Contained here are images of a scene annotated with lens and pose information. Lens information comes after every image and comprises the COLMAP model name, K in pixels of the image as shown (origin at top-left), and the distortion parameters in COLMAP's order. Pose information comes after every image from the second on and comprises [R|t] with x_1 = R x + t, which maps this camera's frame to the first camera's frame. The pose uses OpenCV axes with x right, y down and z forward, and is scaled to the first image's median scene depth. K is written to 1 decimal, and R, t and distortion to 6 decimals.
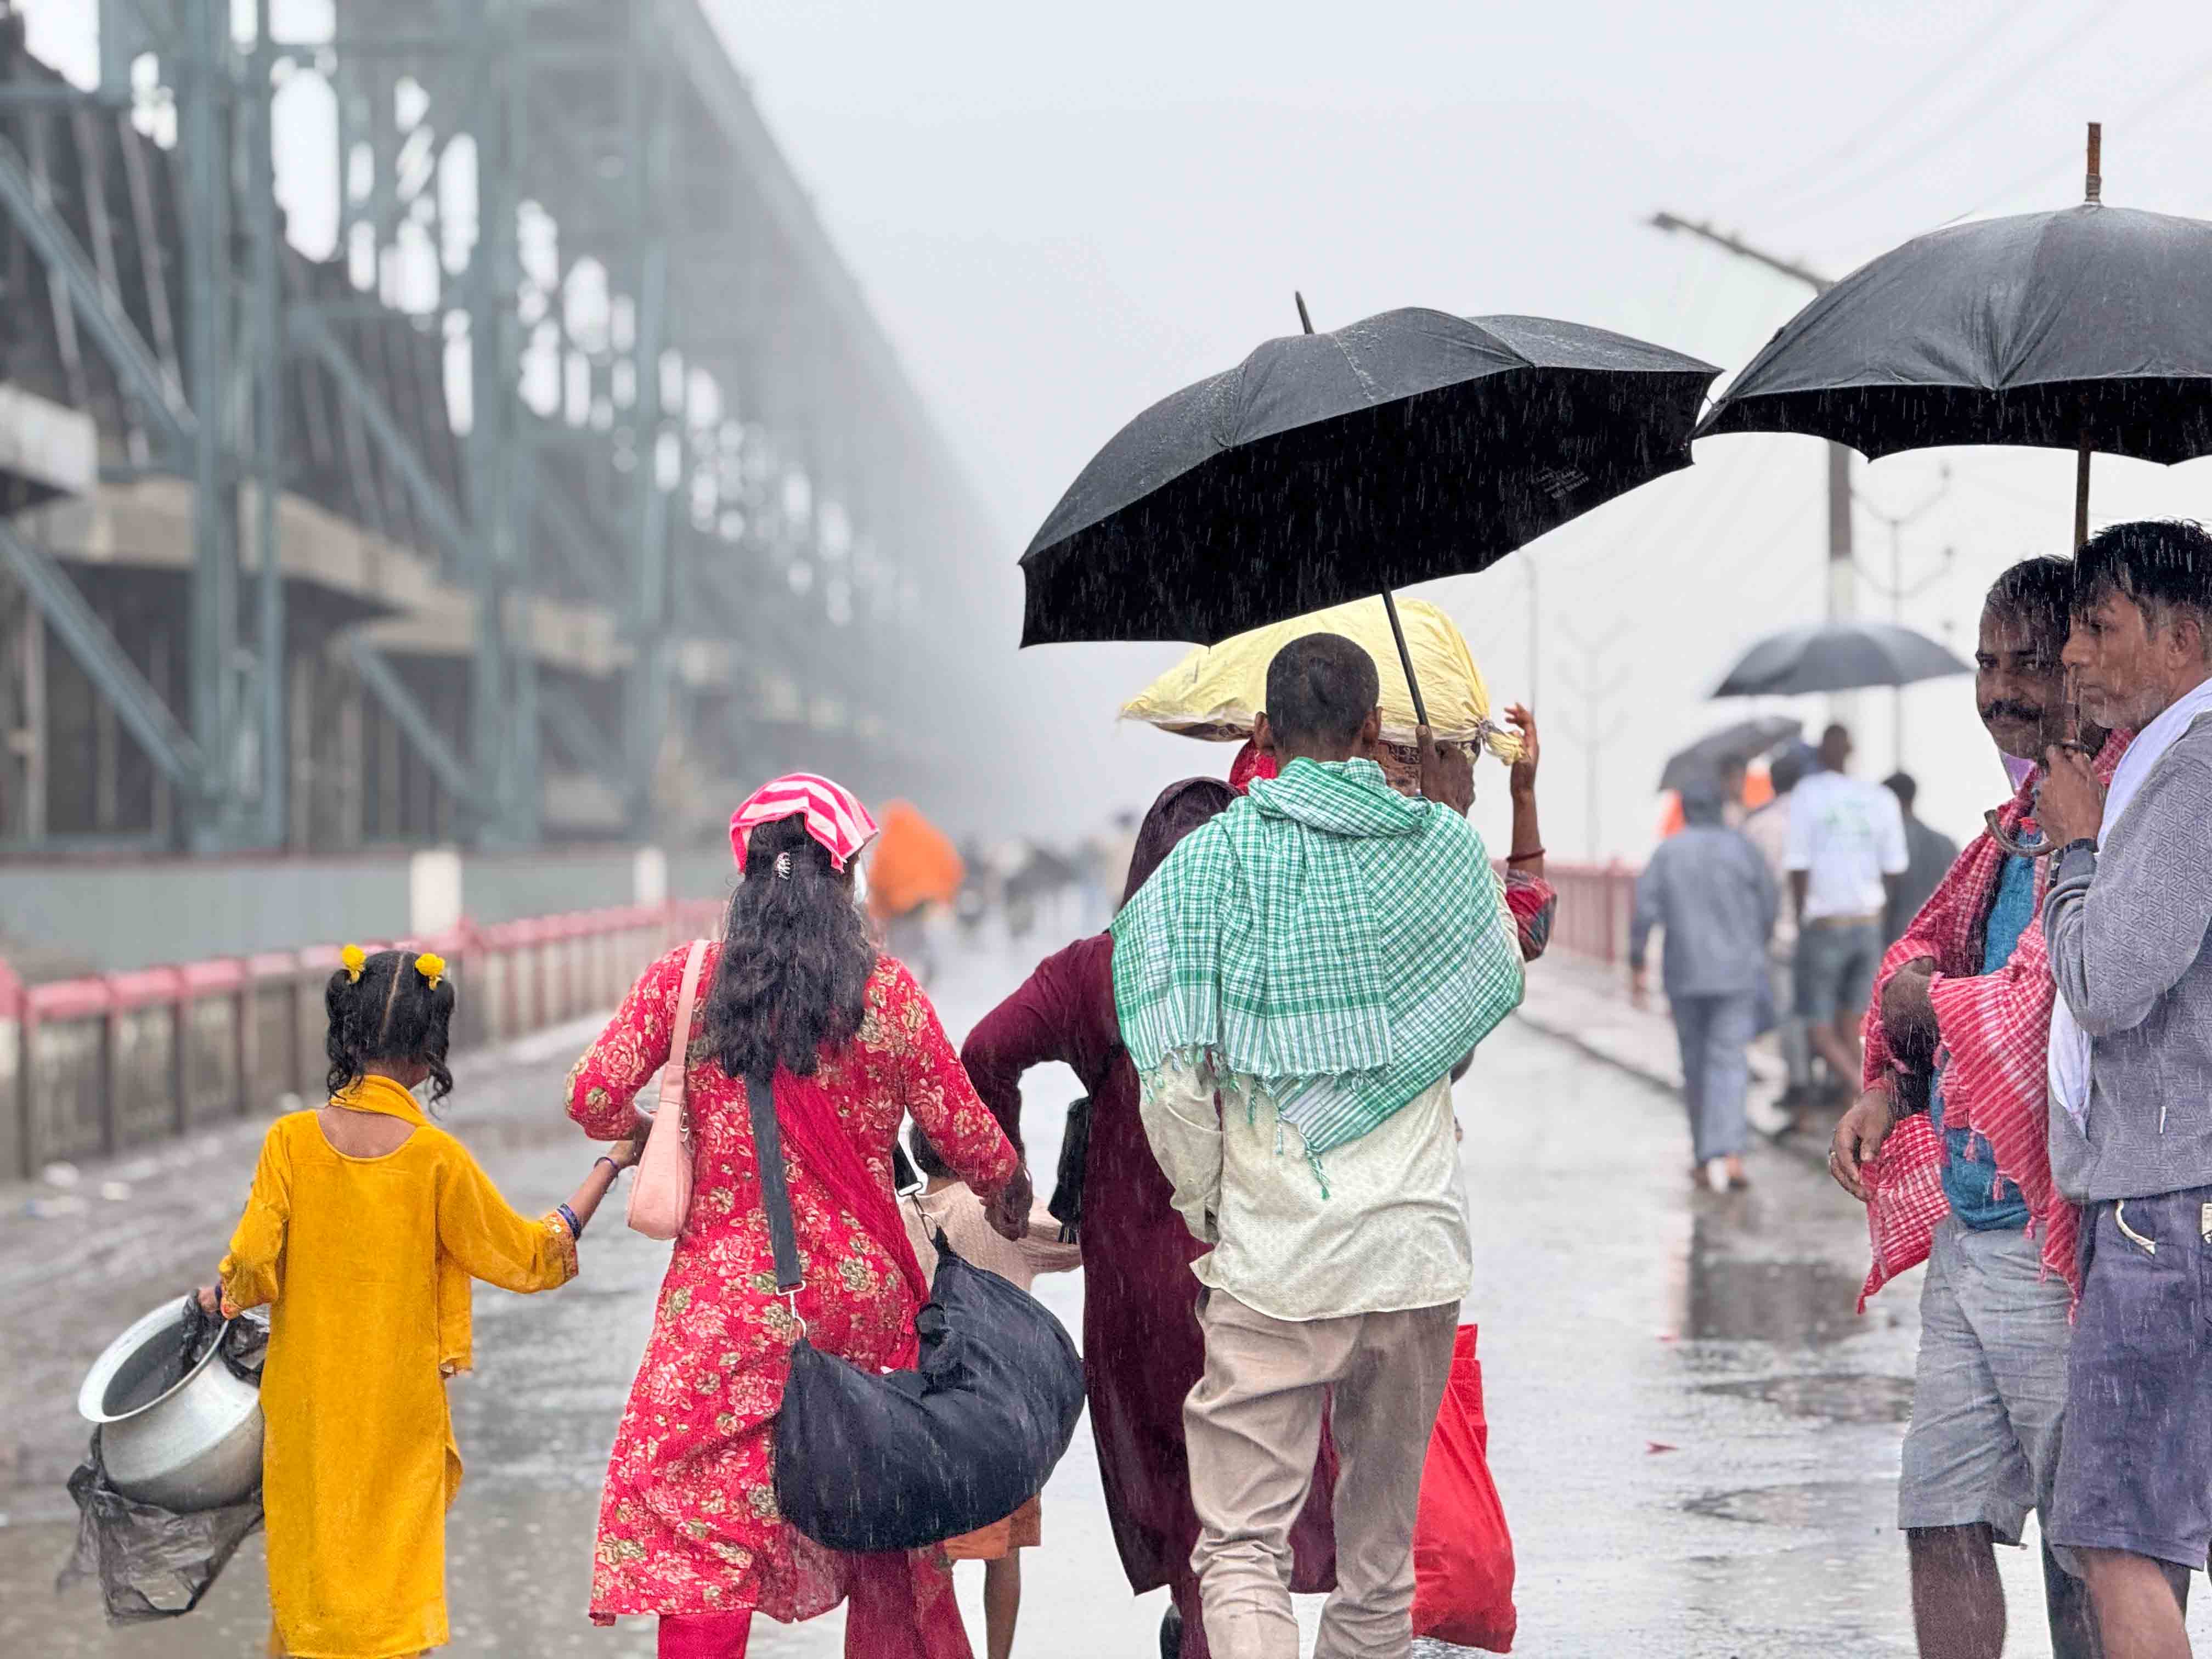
lens RADIAL K [[7821.2, 0, 1106.0], [0, 7821.2, 829.5], [0, 0, 1]] dist [0.122932, 2.043705]
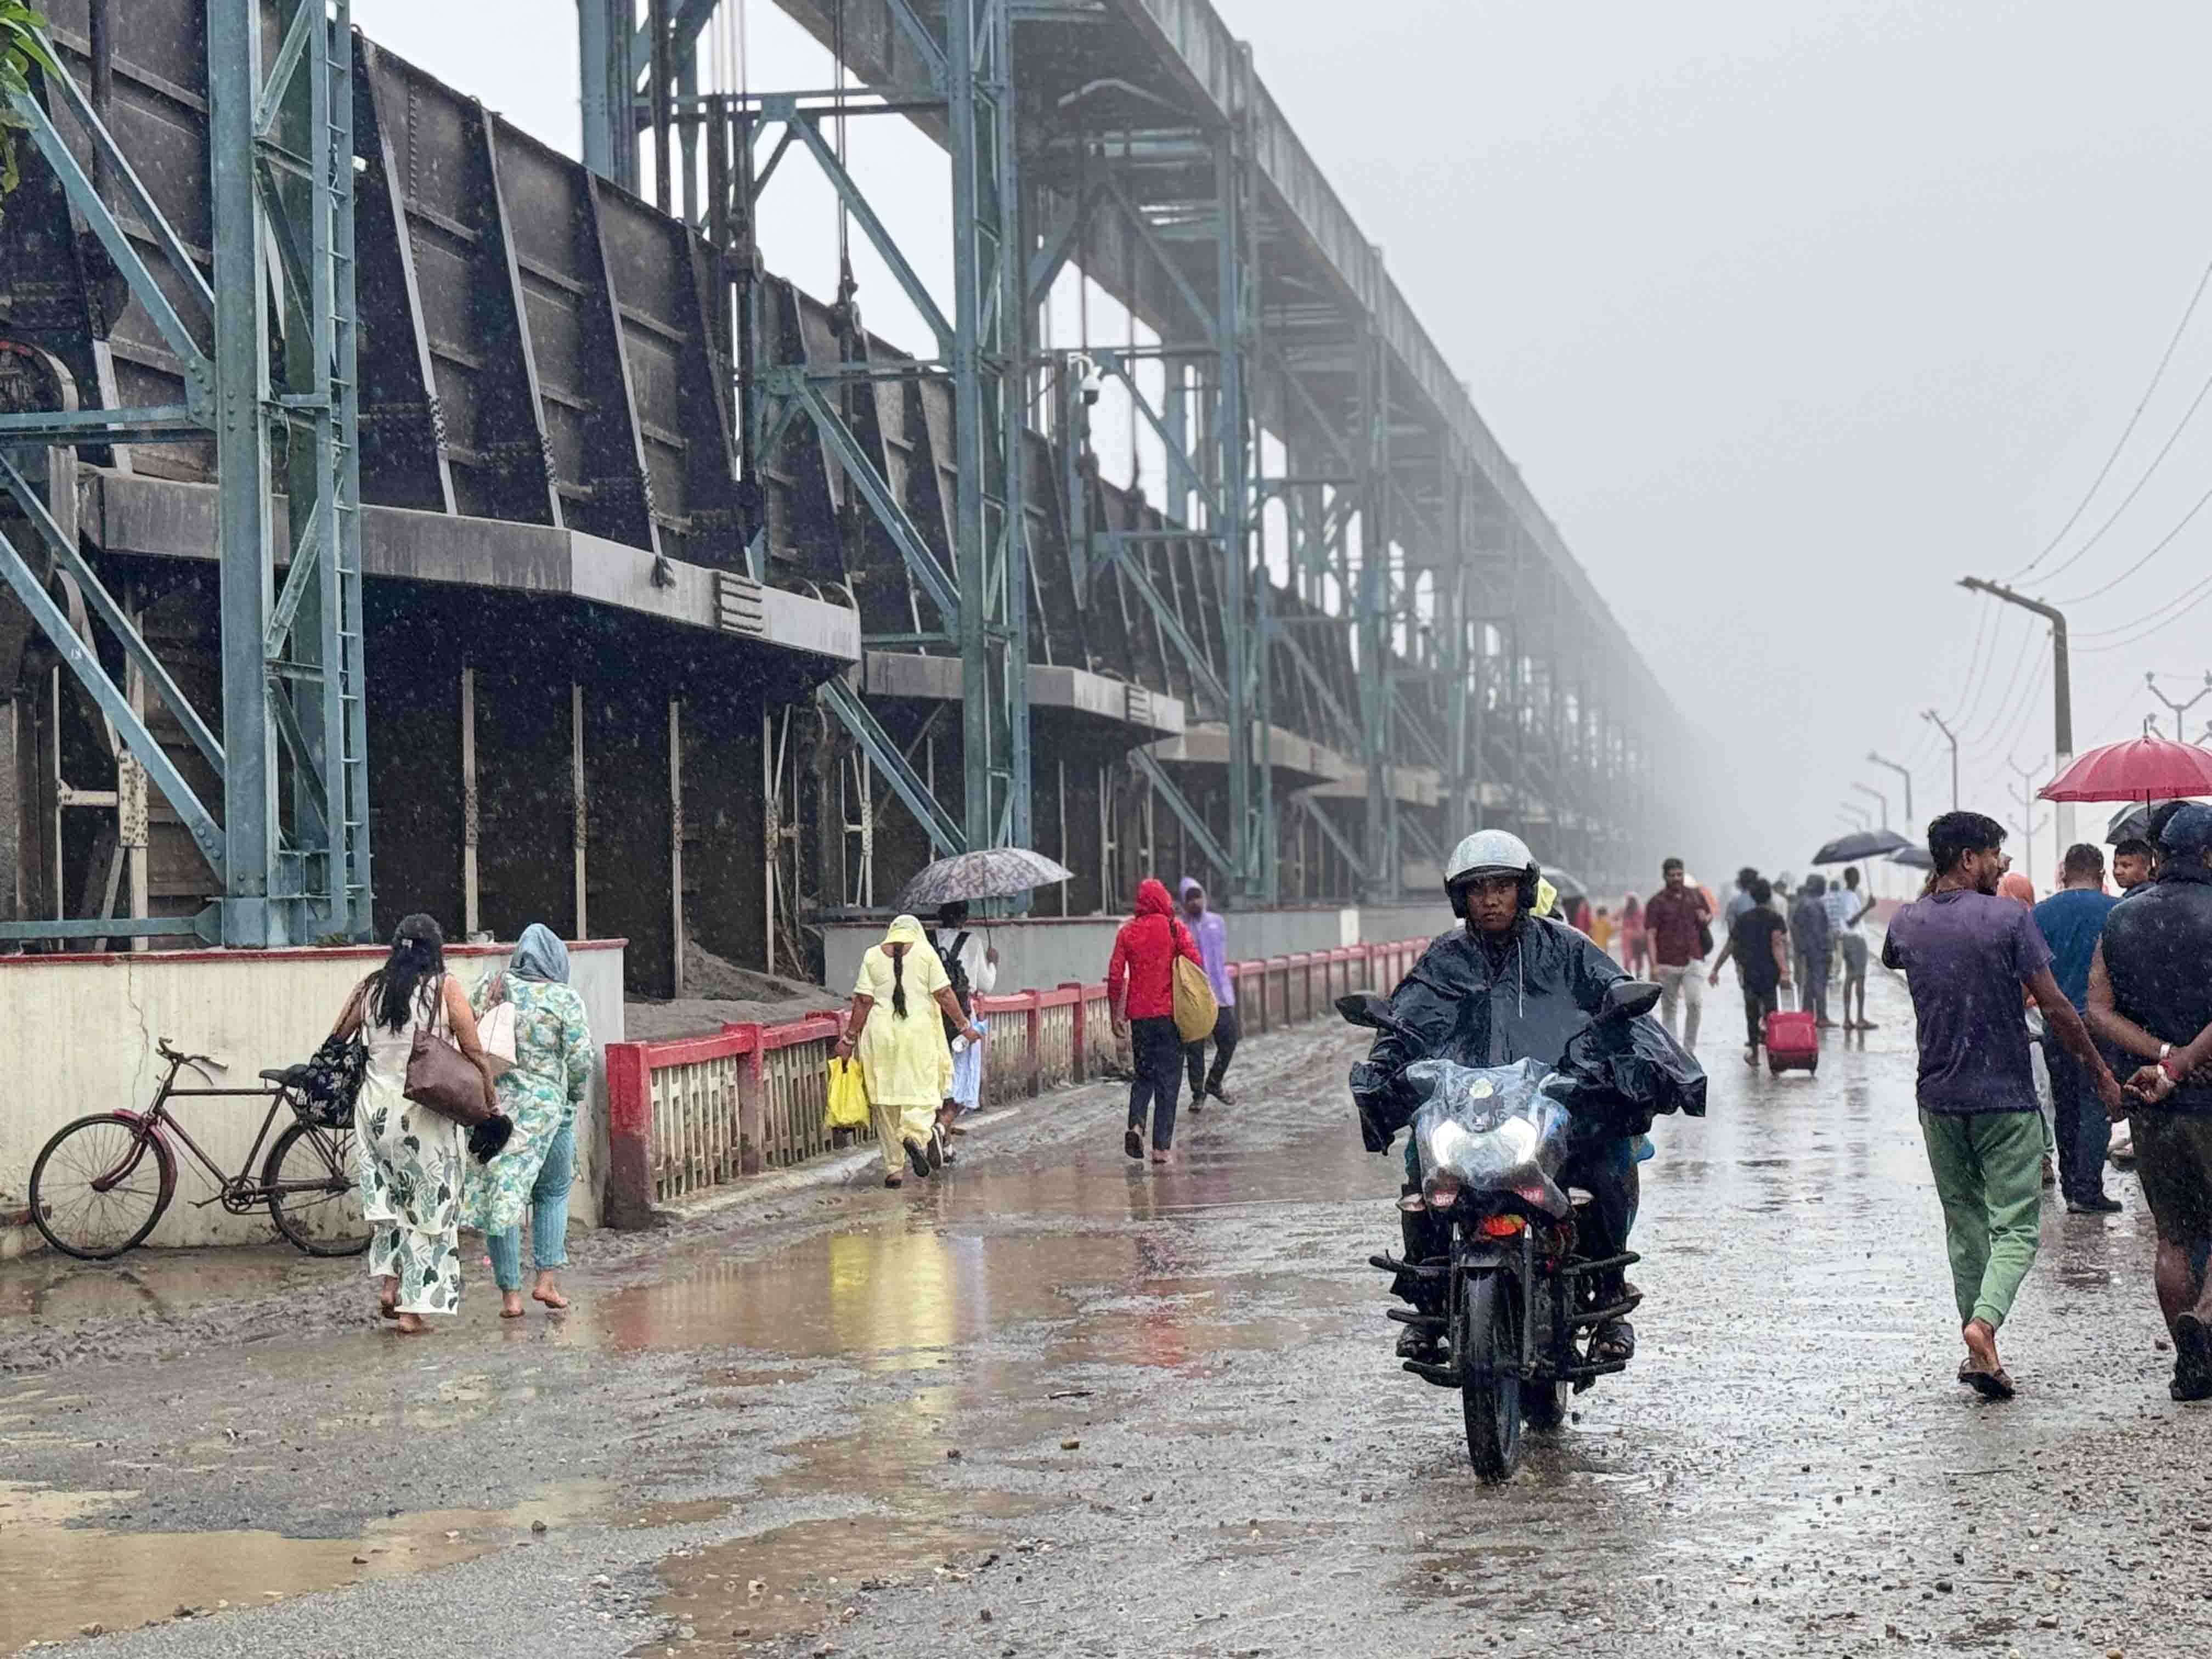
lens RADIAL K [[4865.2, 0, 1106.0], [0, 4865.2, 829.5], [0, 0, 1]] dist [0.161496, -0.267096]
pose [[0.991222, -0.008065, -0.131963, 0.014126], [0.006633, 0.999914, -0.011284, -0.002511], [0.132042, 0.010310, 0.991190, -0.198129]]
